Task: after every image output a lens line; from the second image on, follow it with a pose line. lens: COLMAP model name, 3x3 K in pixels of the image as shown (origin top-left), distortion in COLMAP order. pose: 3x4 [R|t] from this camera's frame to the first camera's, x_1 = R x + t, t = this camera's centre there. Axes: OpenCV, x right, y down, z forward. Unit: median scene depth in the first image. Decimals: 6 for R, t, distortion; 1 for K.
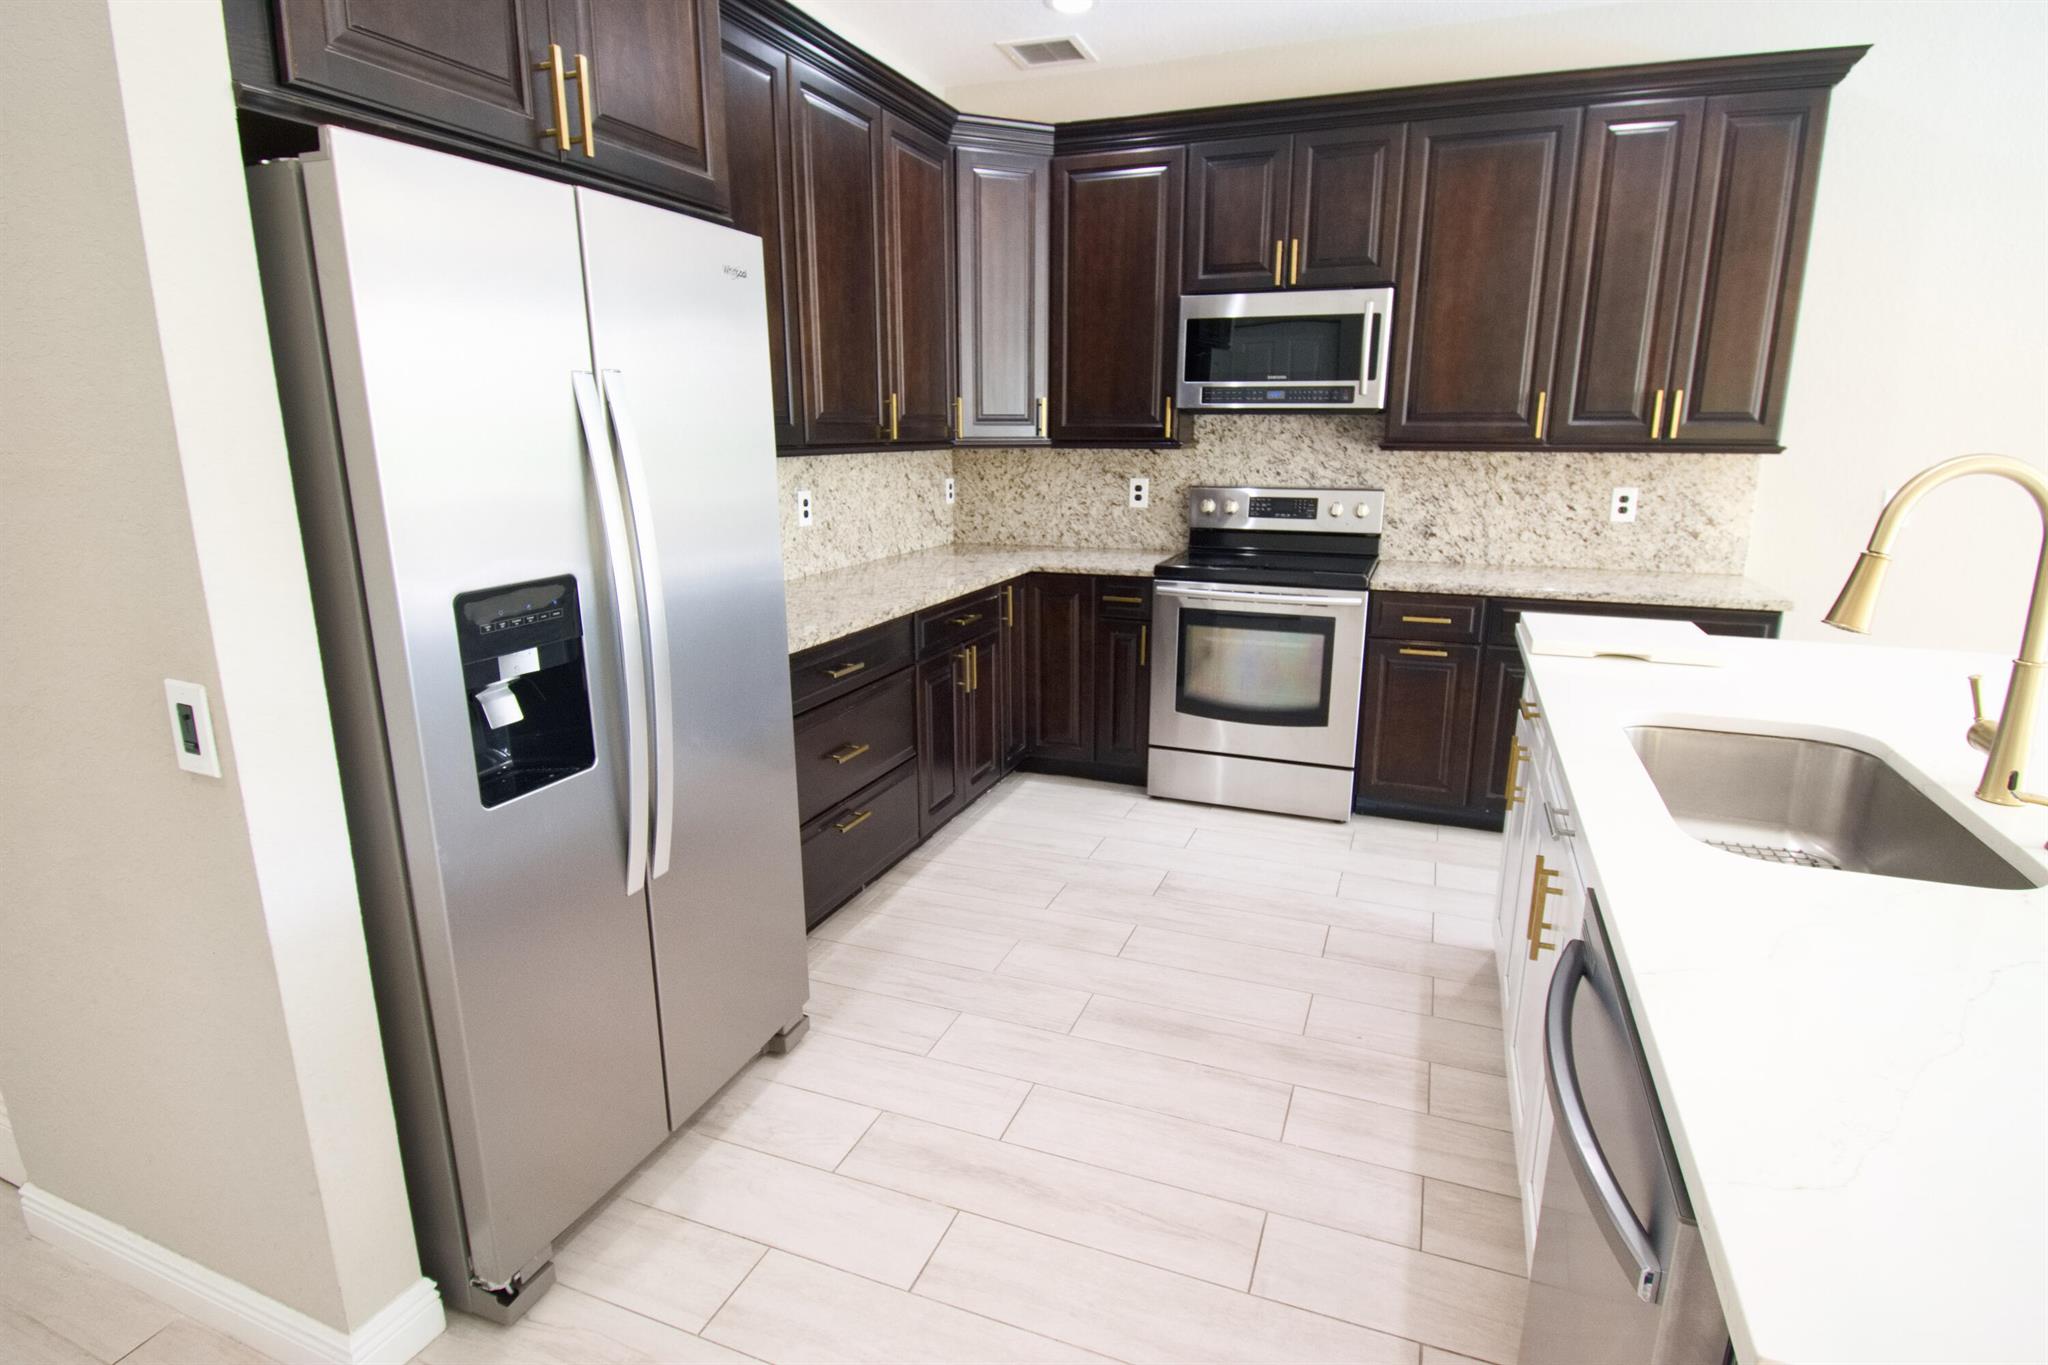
lens RADIAL K [[1044.5, 0, 1022.9], [0, 1044.5, 677.6], [0, 0, 1]] dist [0.014197, -0.024530]
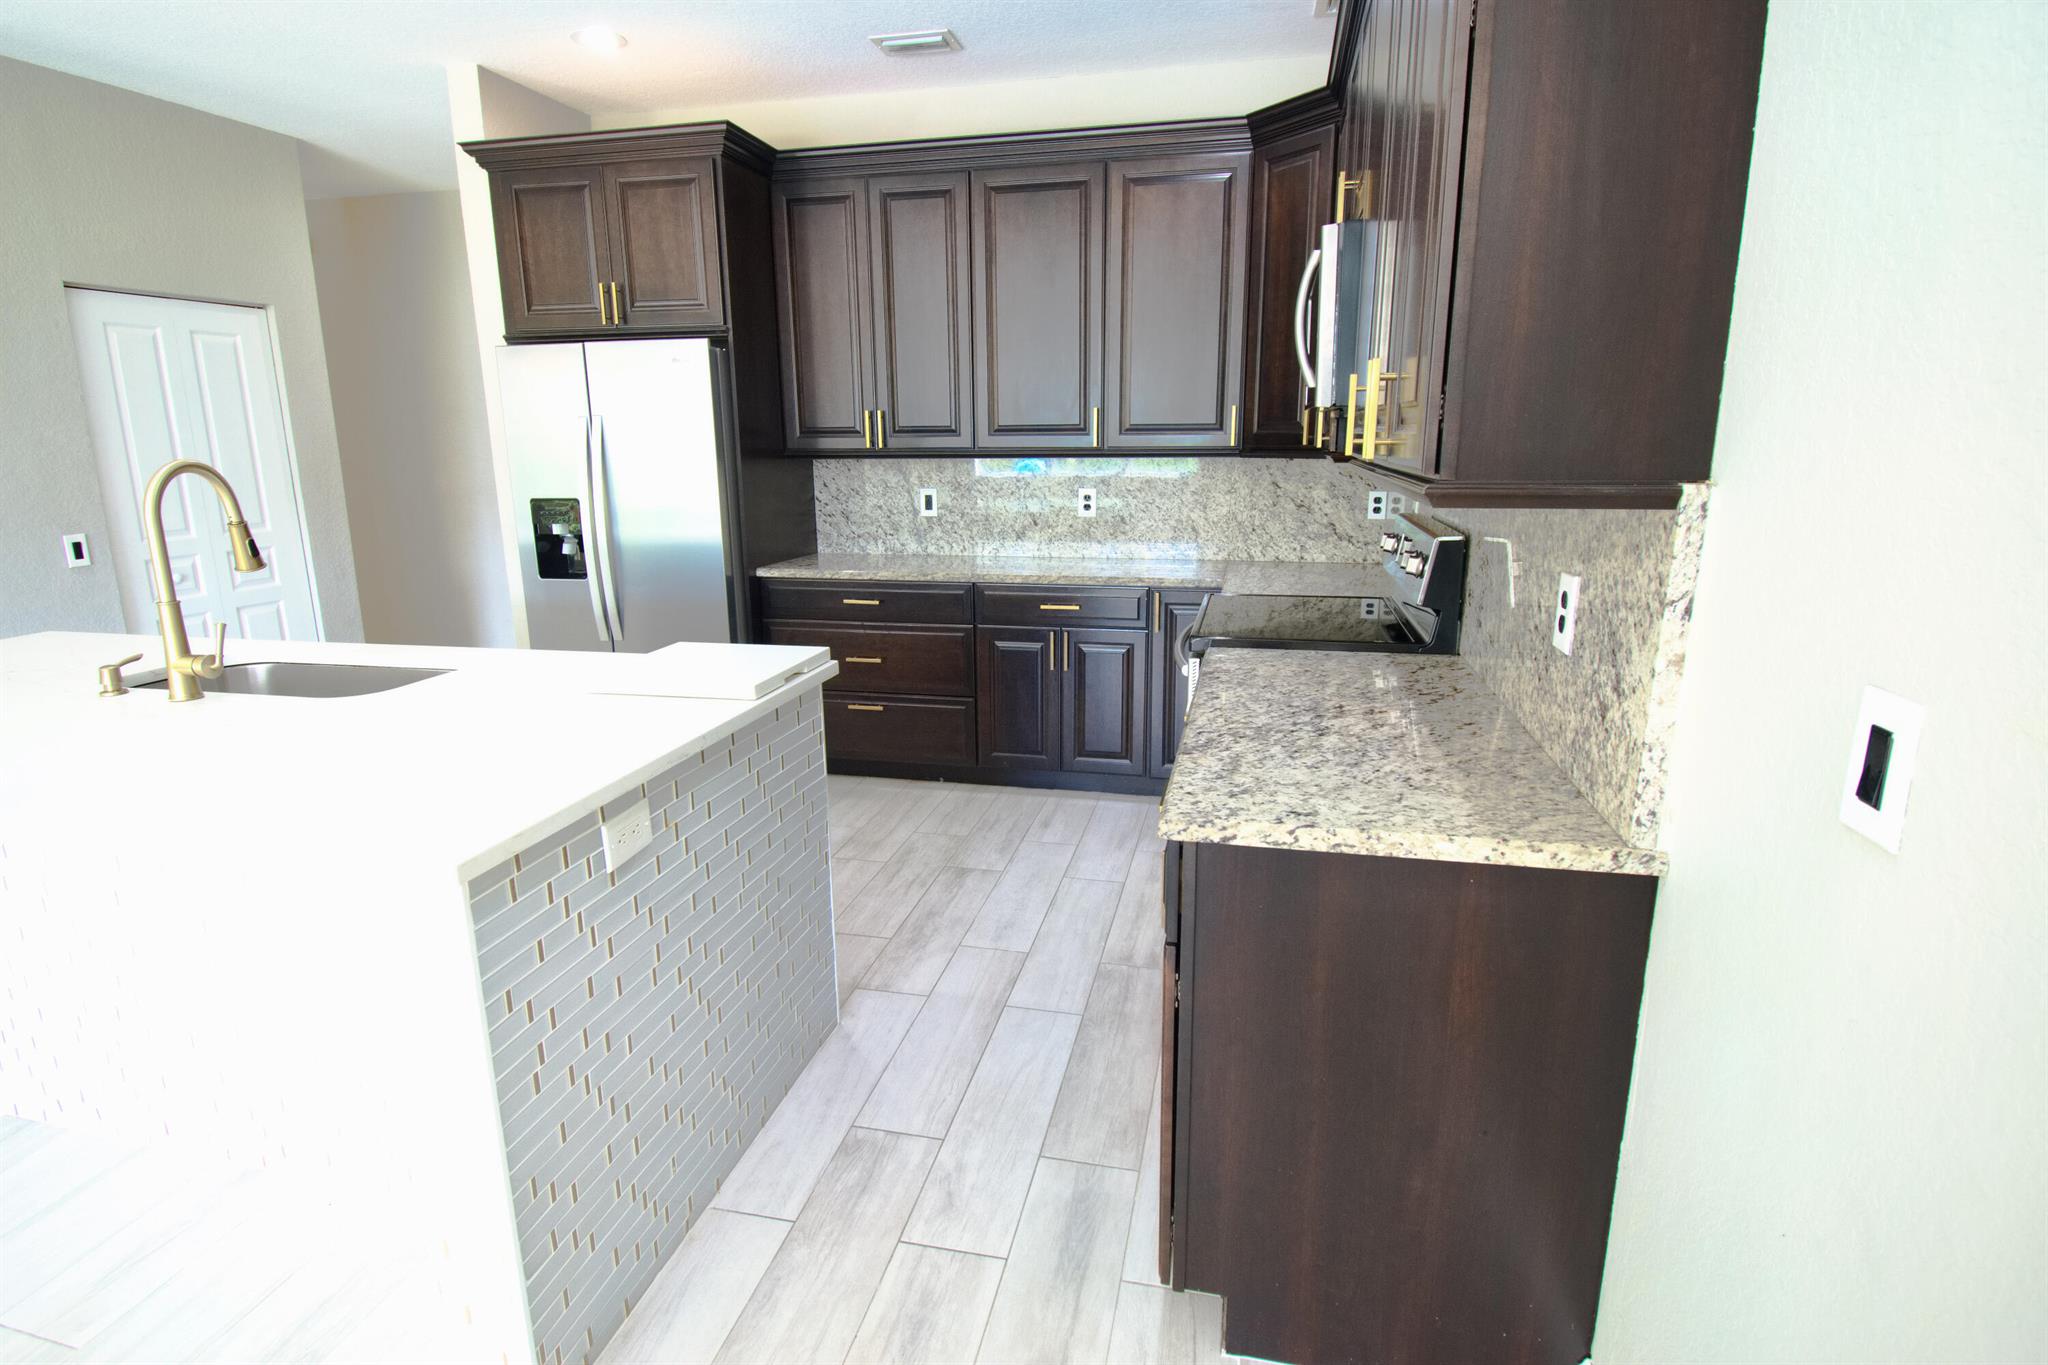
lens RADIAL K [[1044.5, 0, 1030.3], [0, 1044.5, 676.0], [0, 0, 1]] dist [0.014197, -0.024530]
pose [[0.158311, 0.220940, -0.962353, 1.032338], [-0.223529, 0.957360, 0.183022, -0.181478], [0.961755, 0.186140, 0.200947, 0.749770]]
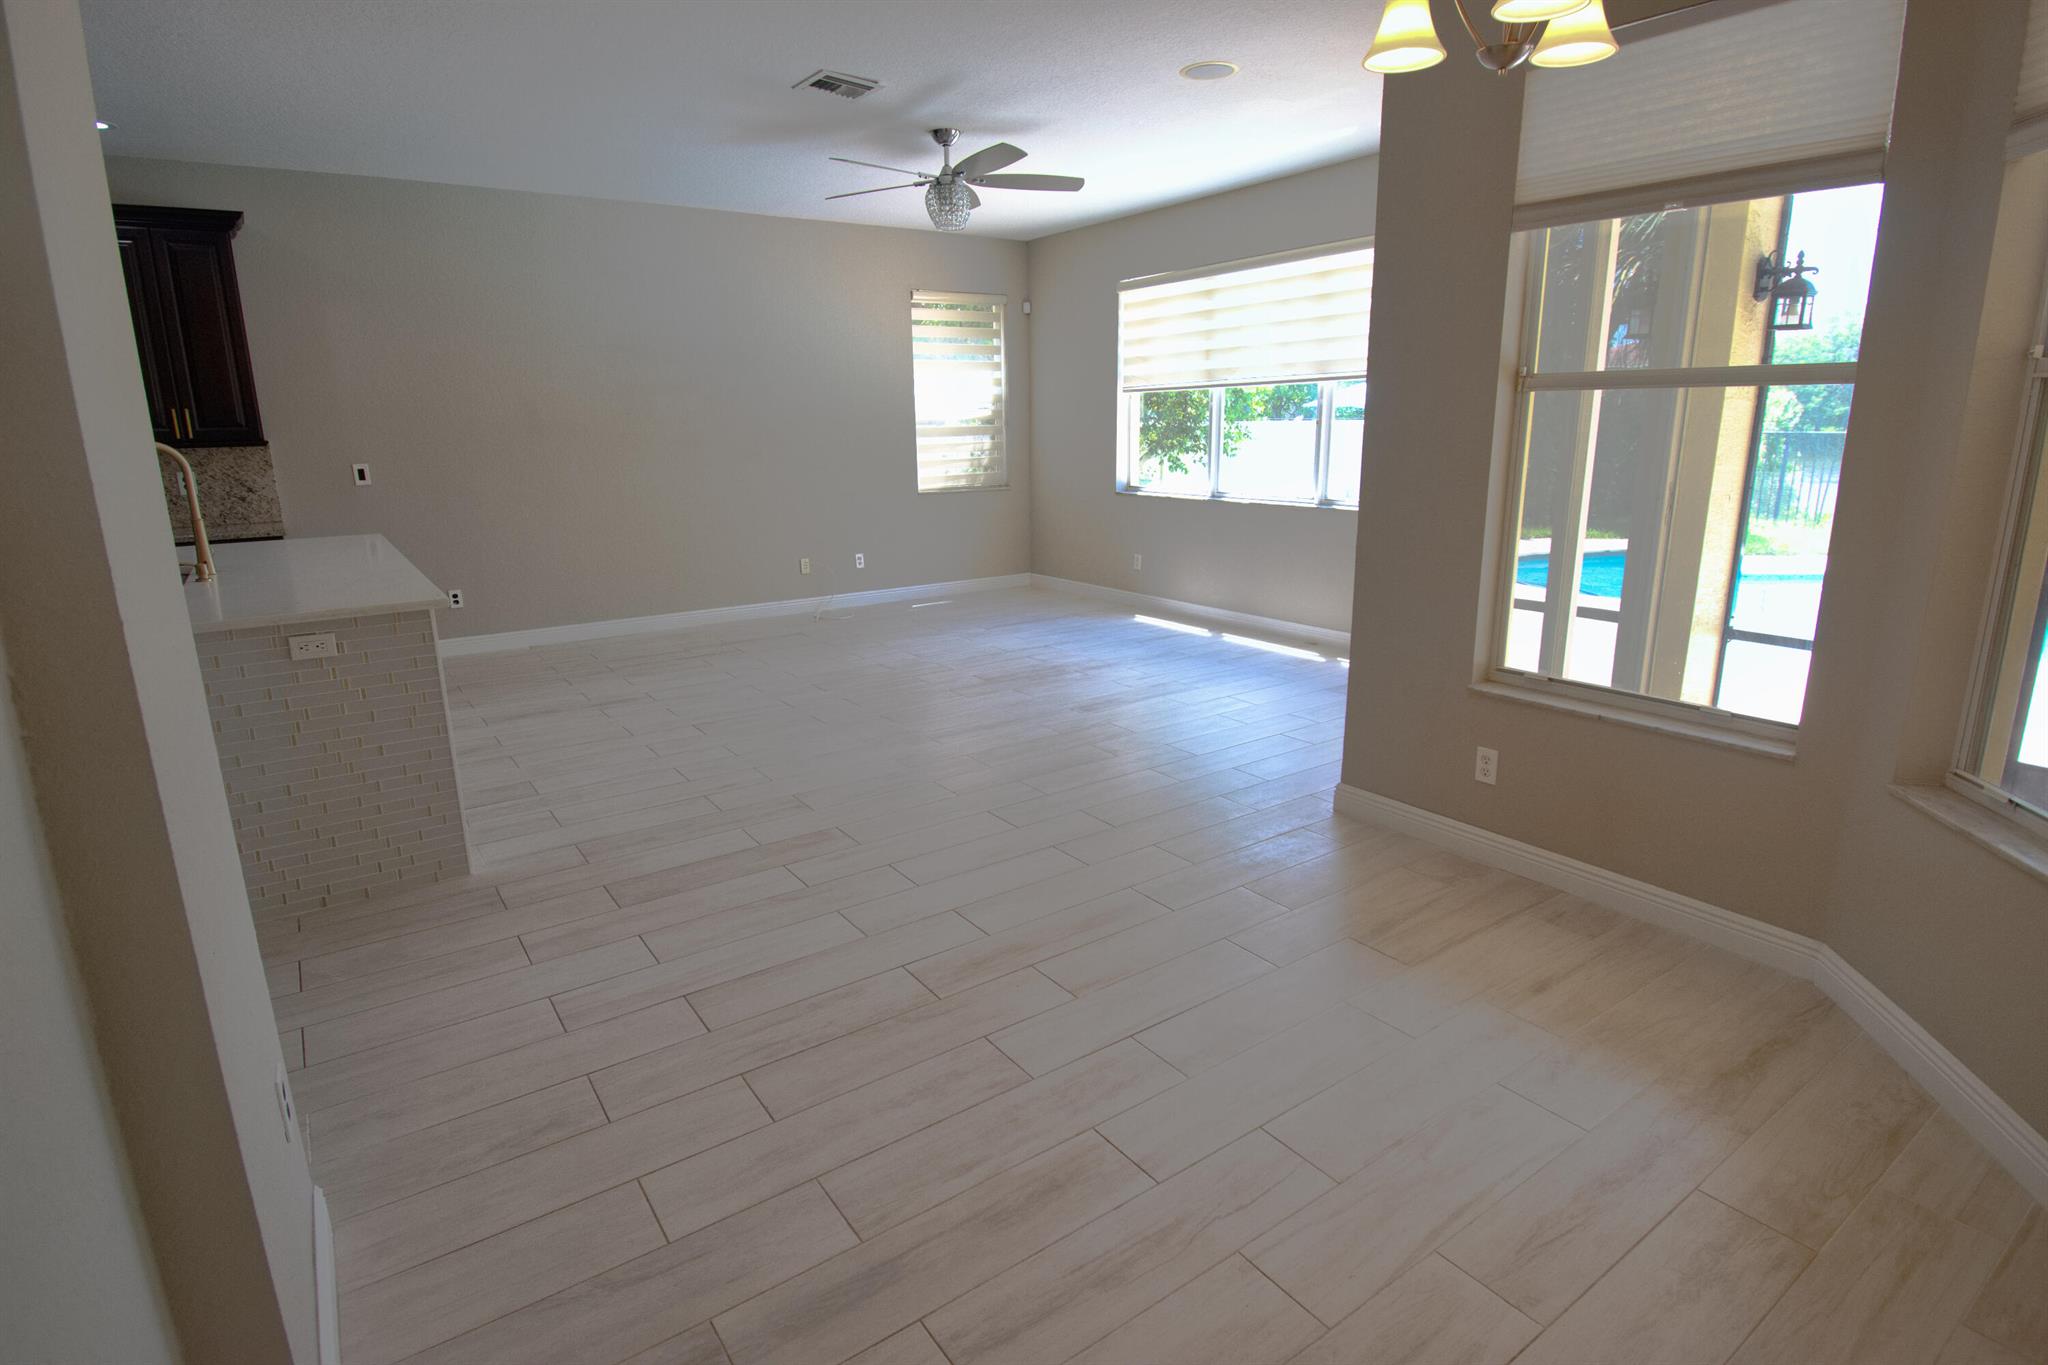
lens RADIAL K [[1044.5, 0, 1016.3], [0, 1044.5, 675.8], [0, 0, 1]] dist [0.014197, -0.024530]
pose [[0.553916, -0.204241, 0.807132, -0.035308], [0.206937, 0.972795, 0.104145, 0.208523], [-0.806445, 0.109338, 0.581112, -0.858633]]
